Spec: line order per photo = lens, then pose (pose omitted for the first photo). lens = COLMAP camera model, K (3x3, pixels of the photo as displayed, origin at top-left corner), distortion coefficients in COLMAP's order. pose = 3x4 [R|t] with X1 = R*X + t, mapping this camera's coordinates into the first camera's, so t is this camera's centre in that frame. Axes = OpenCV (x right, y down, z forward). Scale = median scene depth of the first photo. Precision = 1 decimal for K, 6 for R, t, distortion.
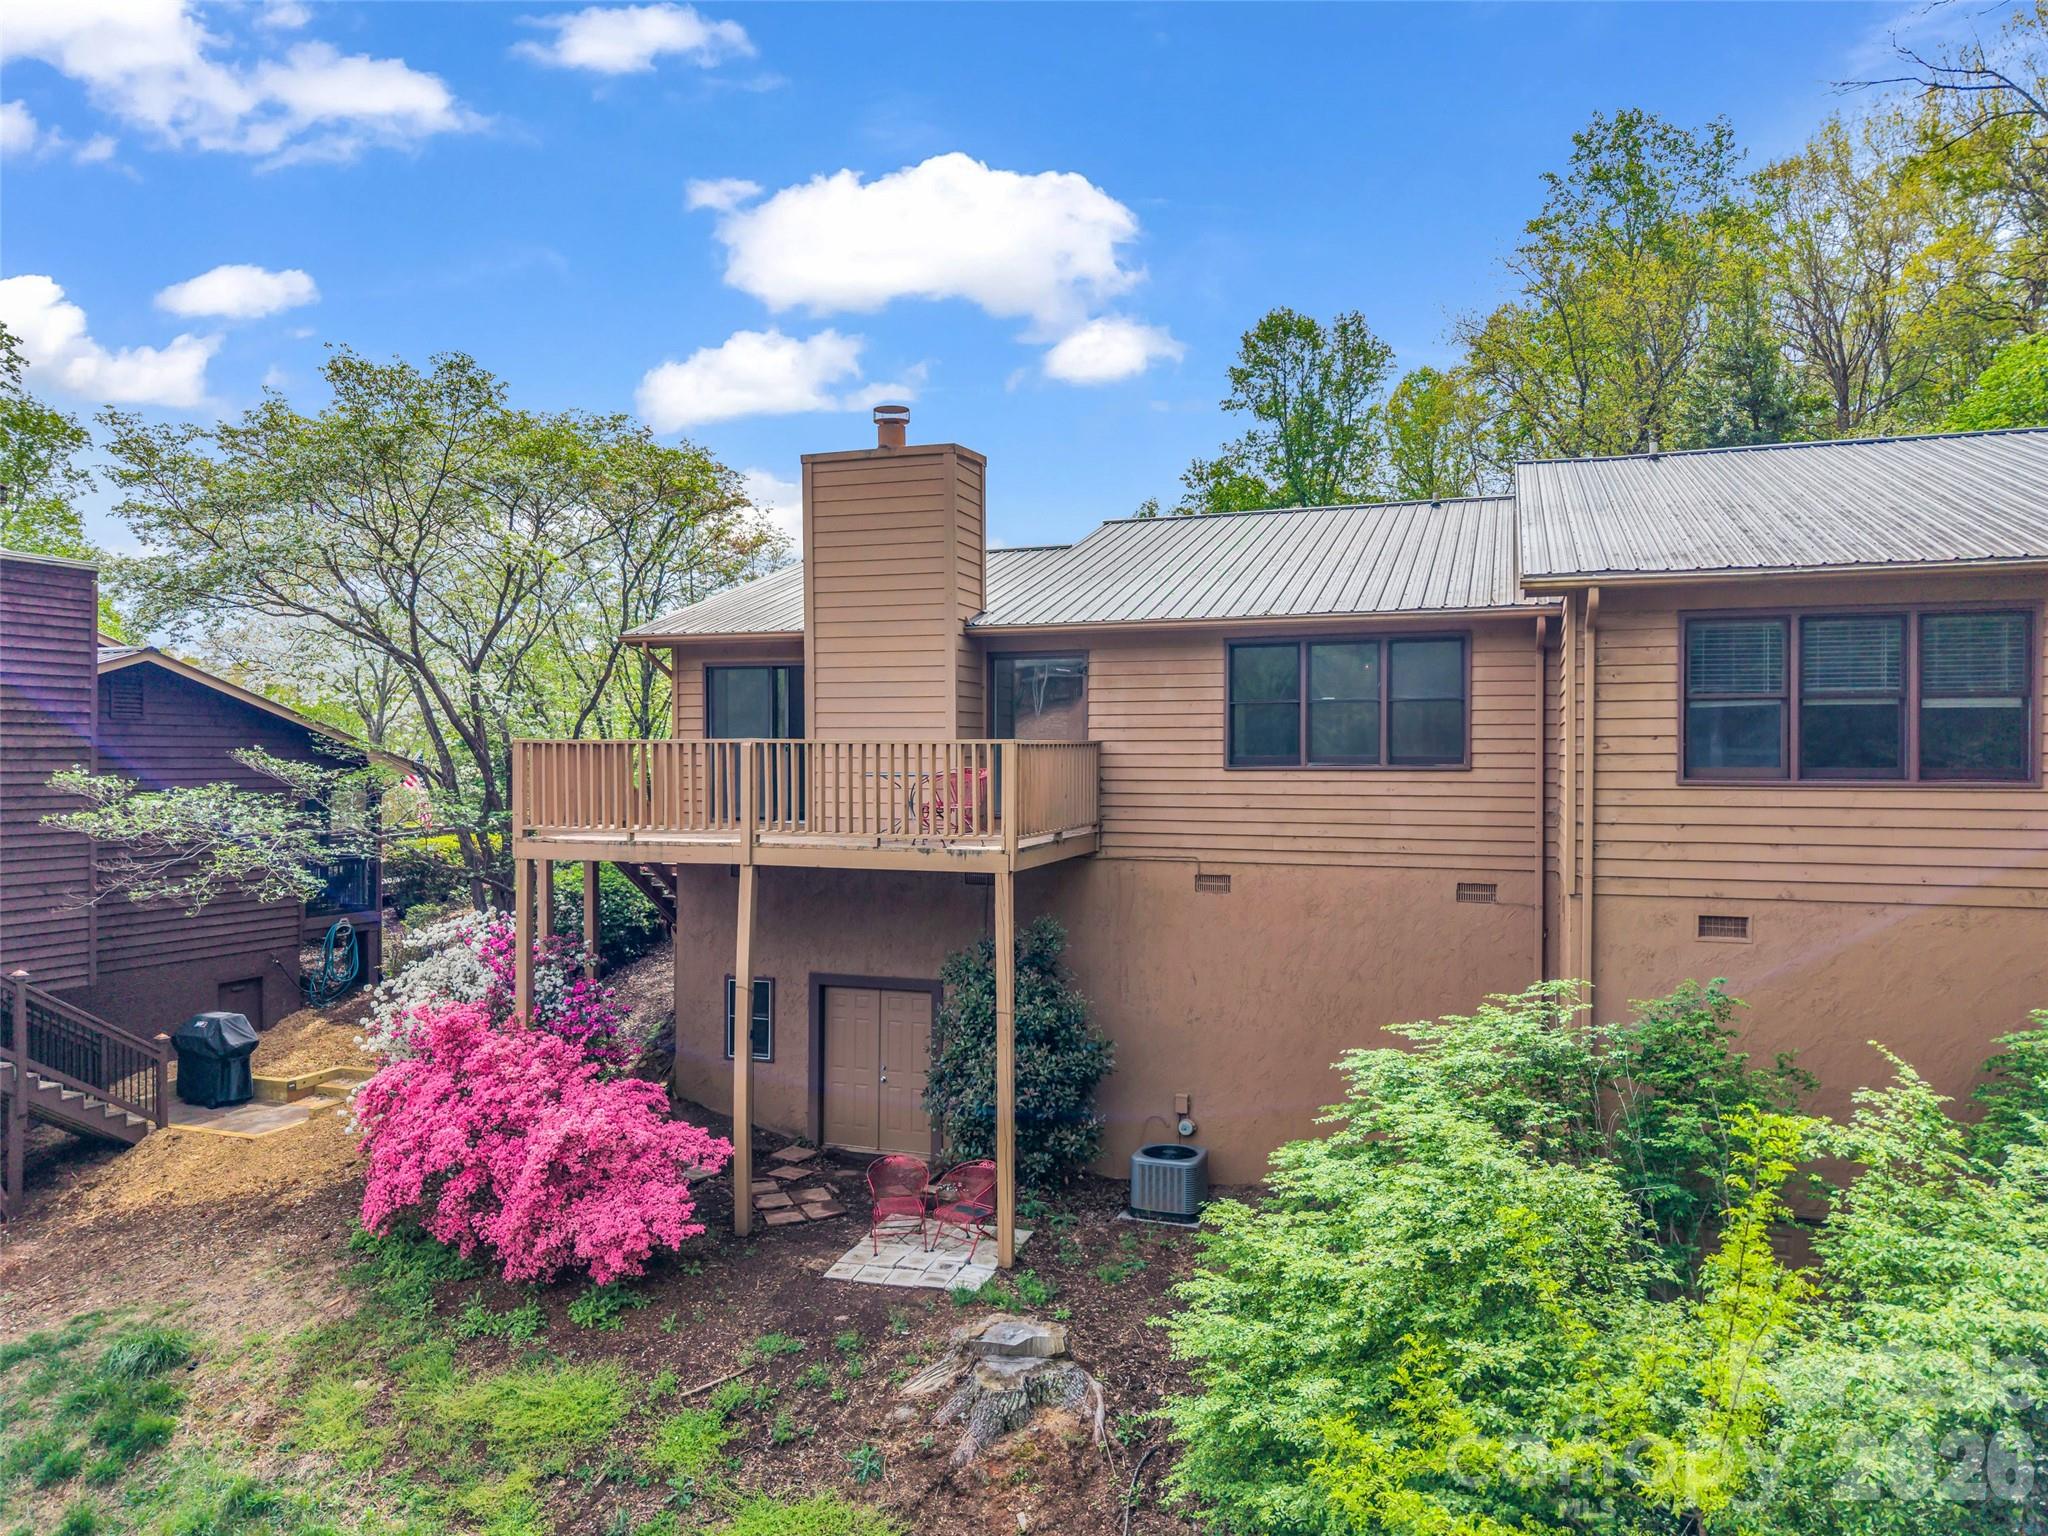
lens RADIAL K [[1409.3, 0, 1033.3], [0, 1409.3, 770.6], [0, 0, 1]] dist [0.009701, -0.011634]
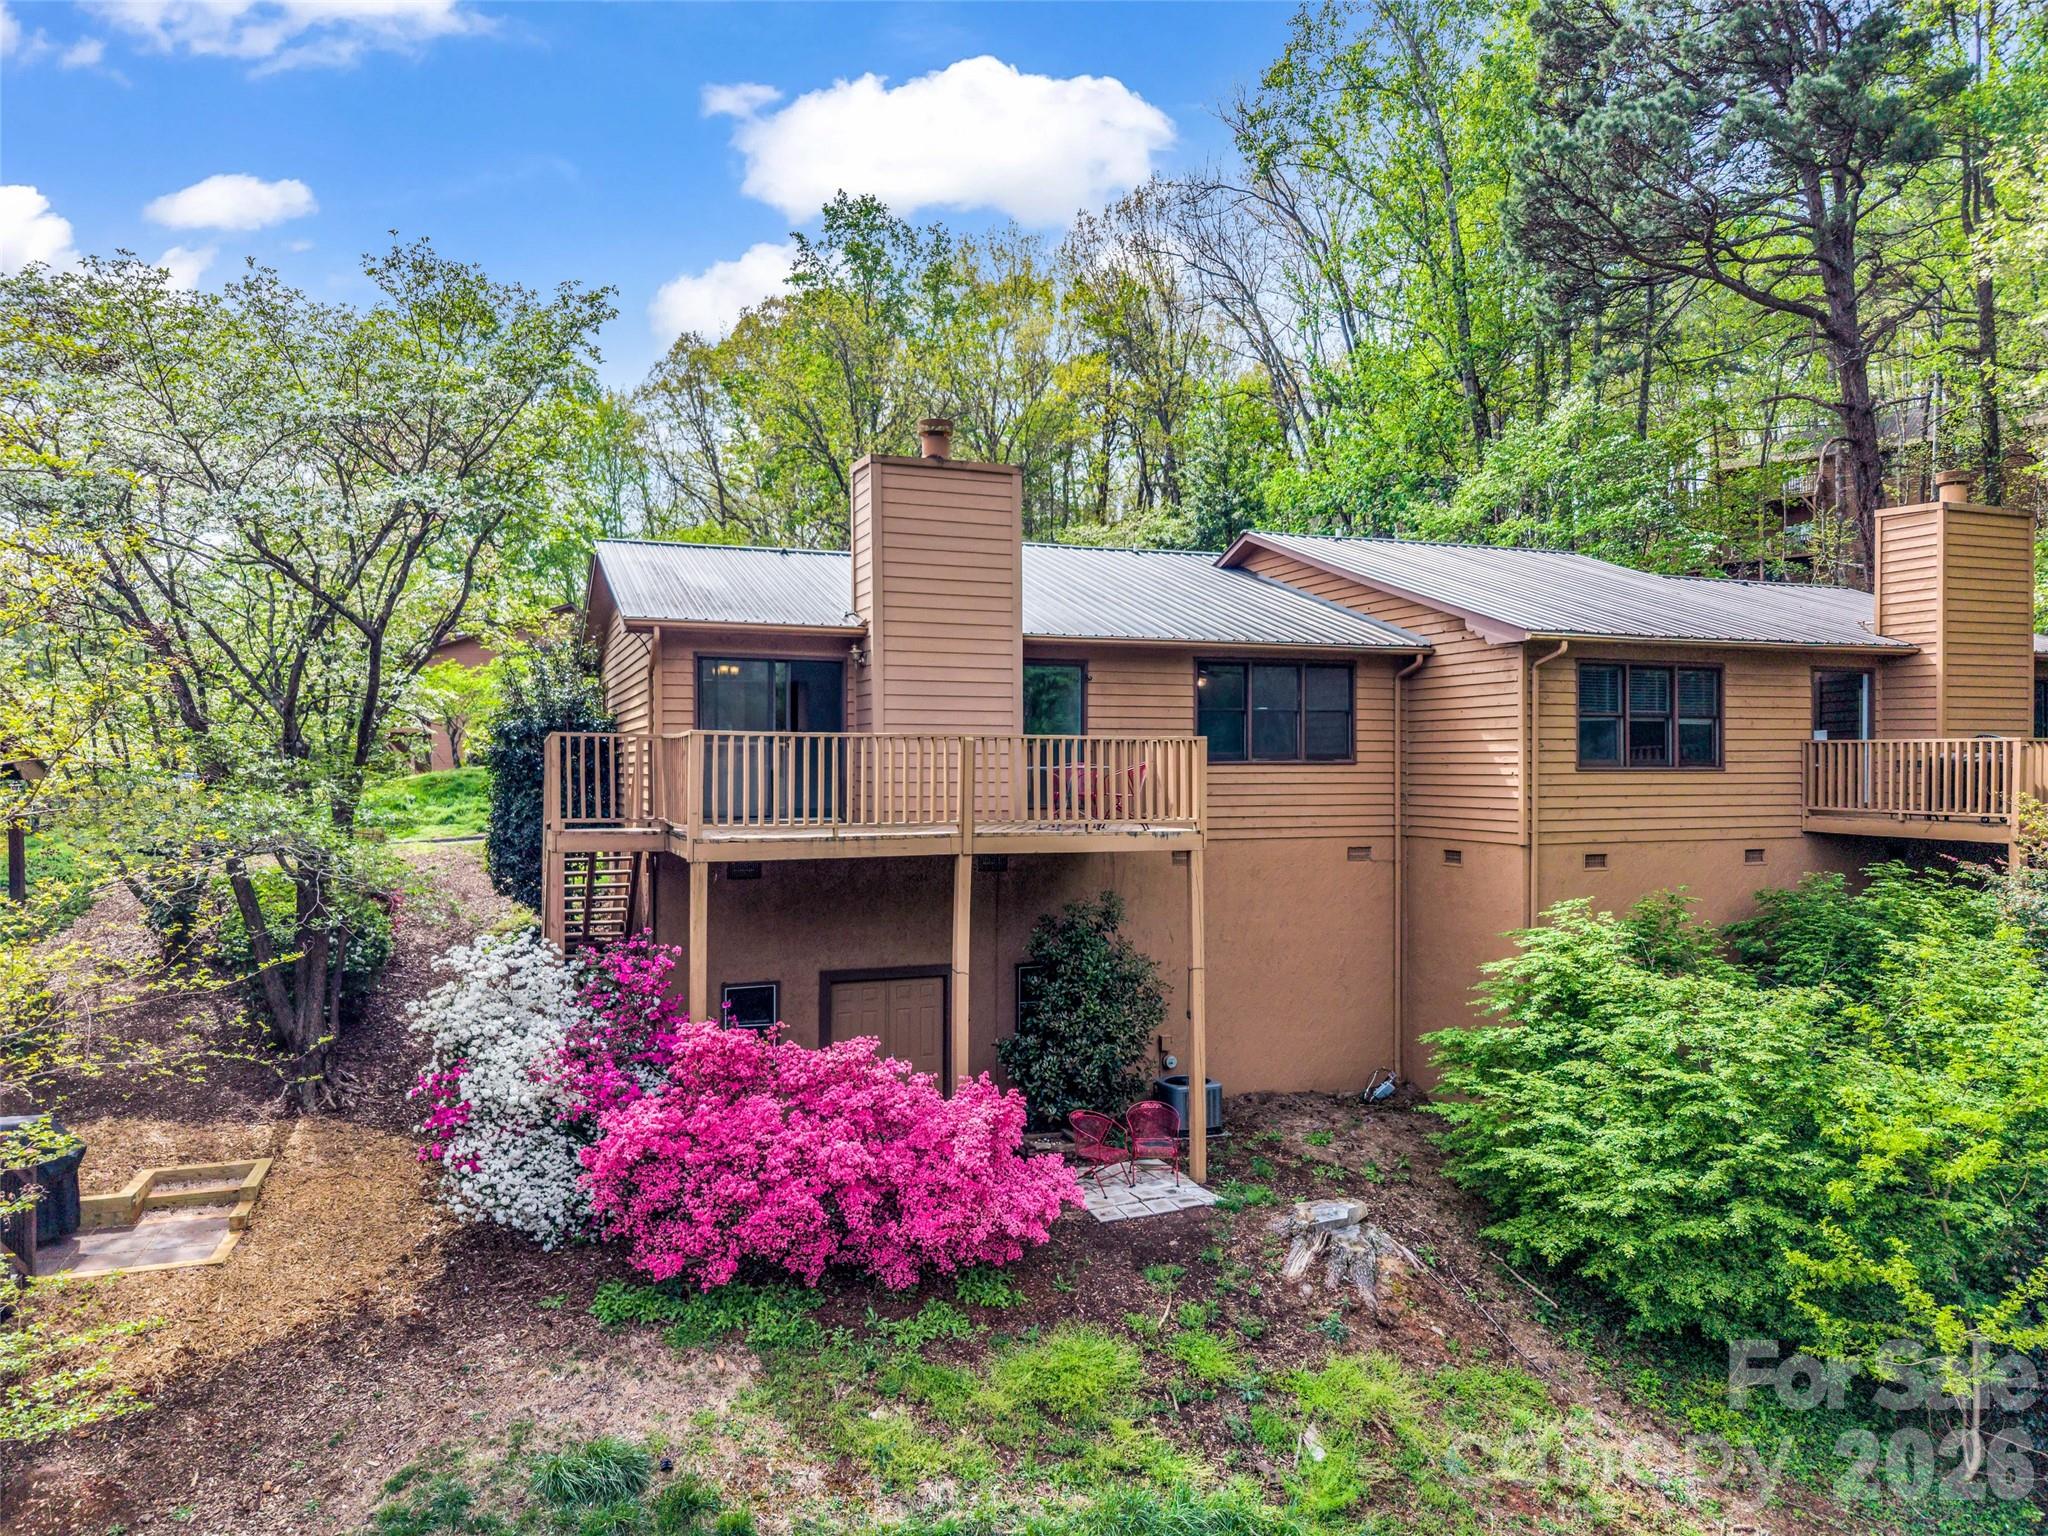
lens RADIAL K [[1409.3, 0, 1039.2], [0, 1409.3, 766.9], [0, 0, 1]] dist [0.009701, -0.011634]
pose [[0.755324, -0.001690, 0.655350, -0.808357], [0.007410, 0.999955, -0.005962, 0.008556], [-0.655310, 0.009359, 0.755302, 0.174867]]
